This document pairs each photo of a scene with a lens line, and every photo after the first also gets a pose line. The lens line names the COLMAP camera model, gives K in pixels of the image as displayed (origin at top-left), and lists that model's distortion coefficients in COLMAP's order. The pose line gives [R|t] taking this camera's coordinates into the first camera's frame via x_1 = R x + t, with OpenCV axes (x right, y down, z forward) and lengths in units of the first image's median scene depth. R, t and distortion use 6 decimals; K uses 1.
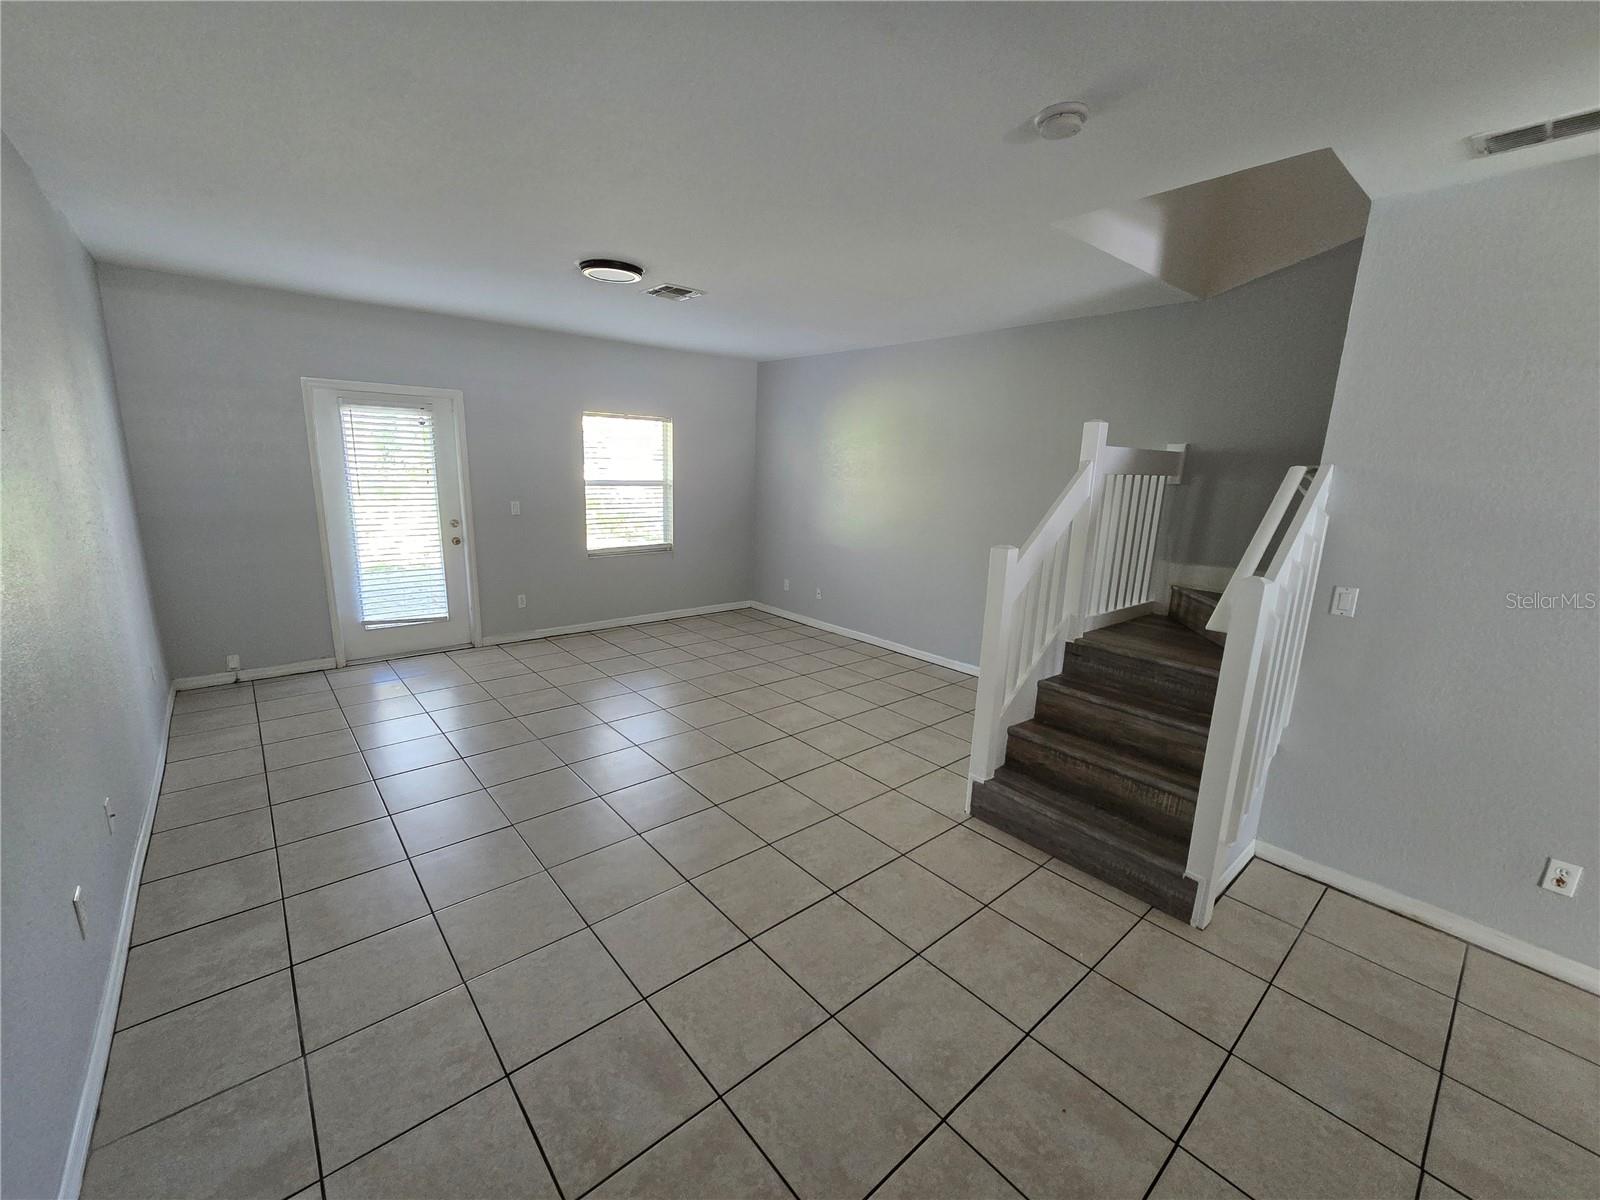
lens RADIAL K [[649.1, 0, 800.0], [0, 649.1, 600.0], [0, 0, 1]] dist [0.003049, 0.000377]
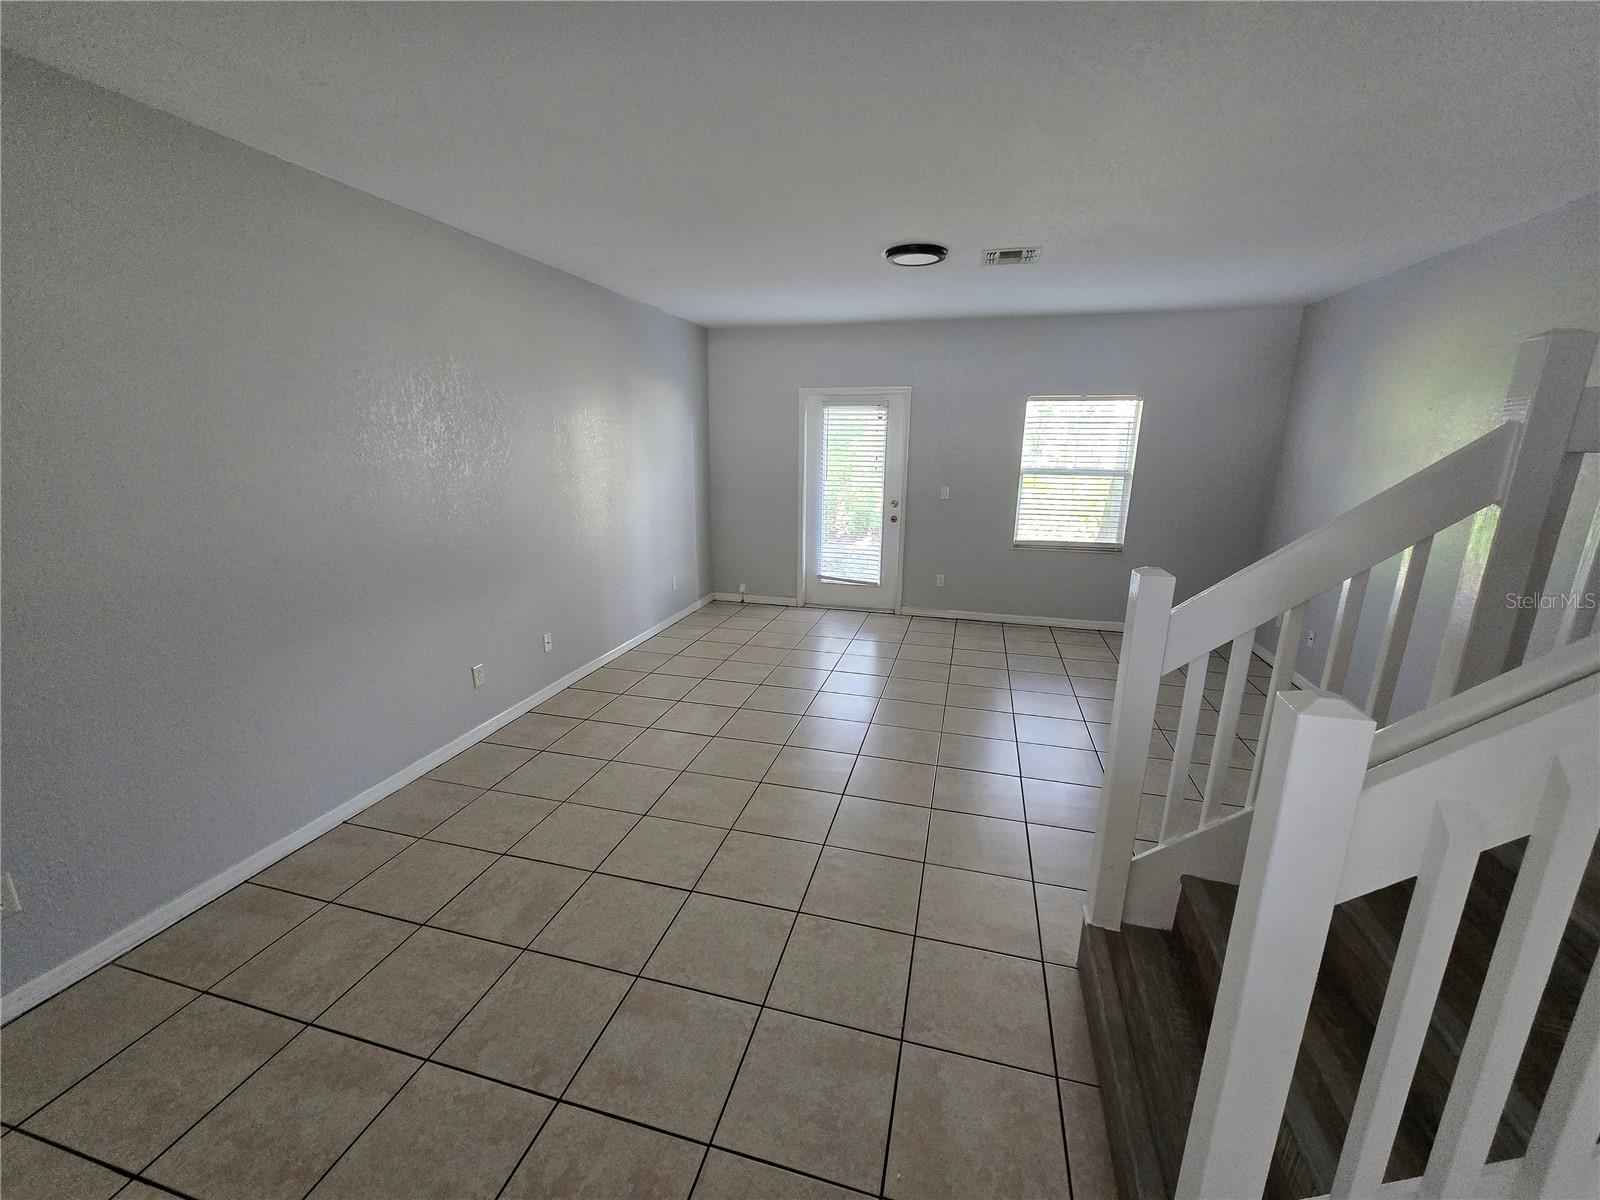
lens RADIAL K [[658.1, 0, 800.0], [0, 658.1, 600.0], [0, 0, 1]] dist [0.006352, 0.000332]
pose [[0.565147, 0.171176, -0.807037, 0.337614], [-0.164578, 0.981967, 0.093030, -0.031563], [0.808408, 0.080245, 0.583127, 0.196865]]
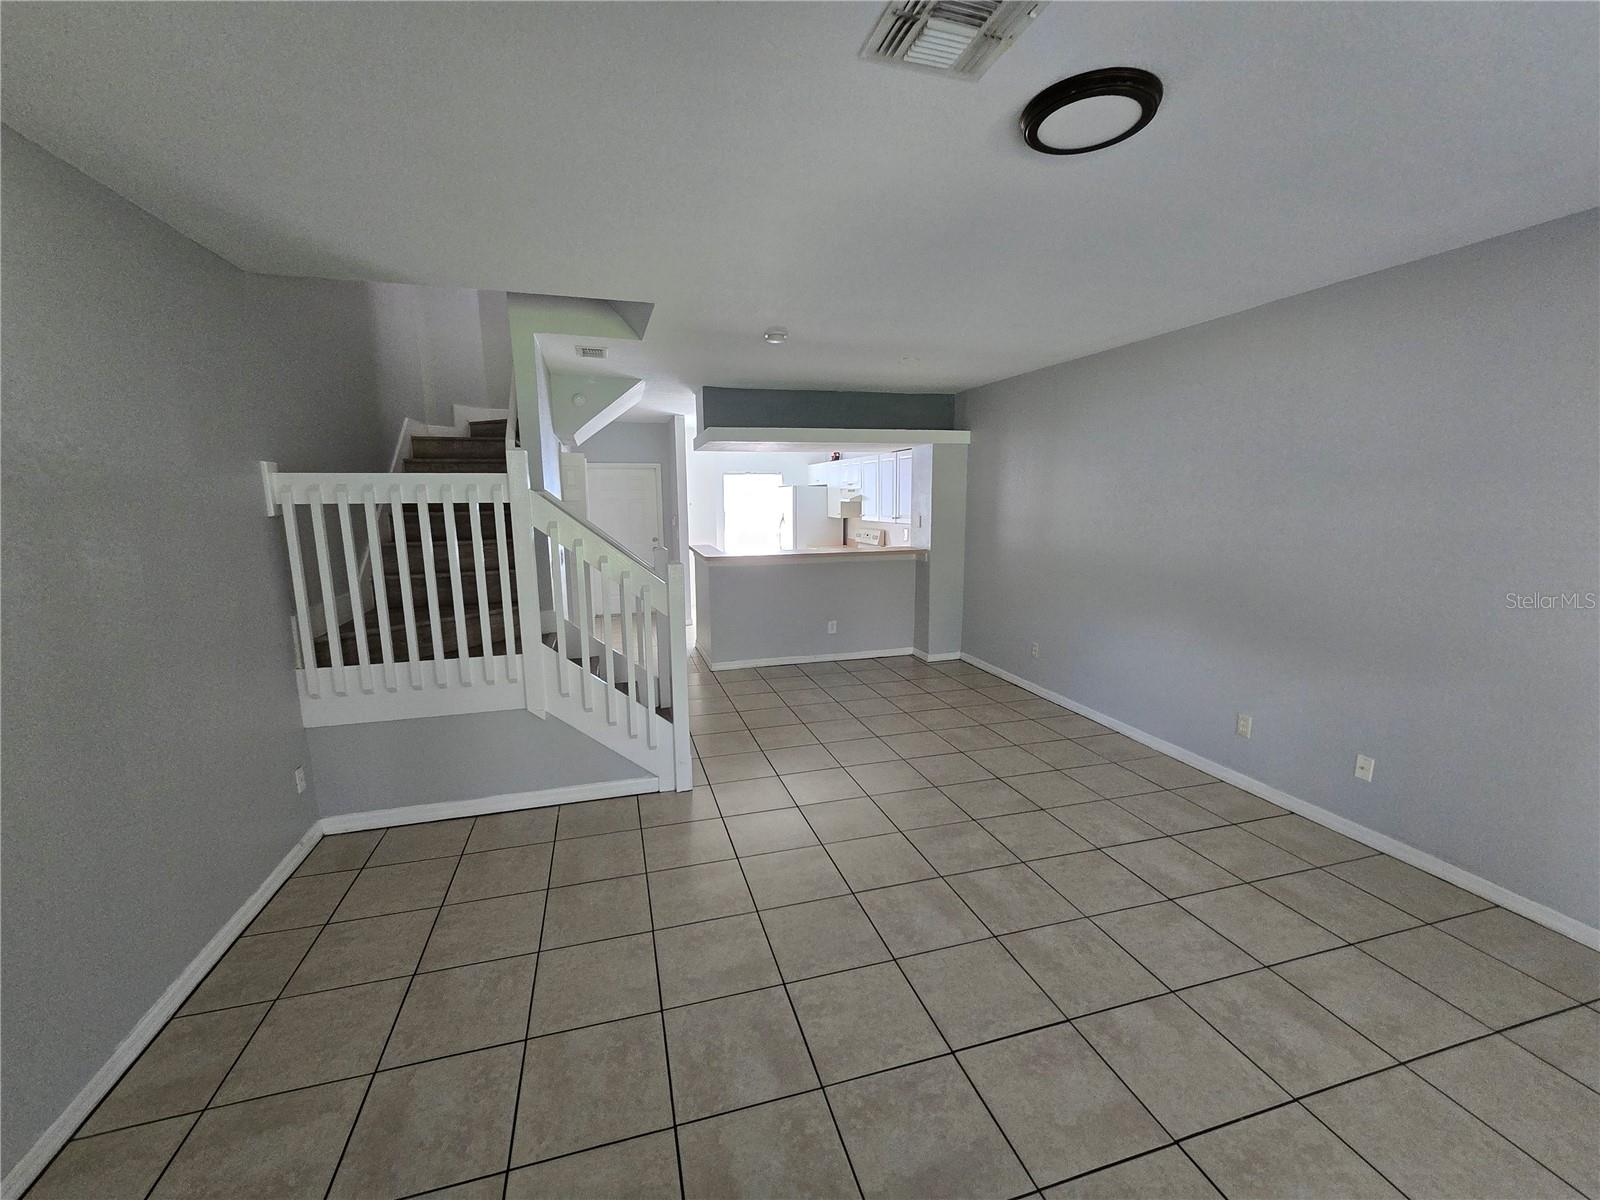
lens RADIAL K [[658.1, 0, 800.0], [0, 658.1, 600.0], [0, 0, 1]] dist [0.006352, 0.000332]
pose [[-0.912827, -0.091155, 0.398041, -0.203992], [0.065221, 0.929706, 0.362481, -0.229478], [-0.403103, 0.356843, -0.842716, 1.023239]]
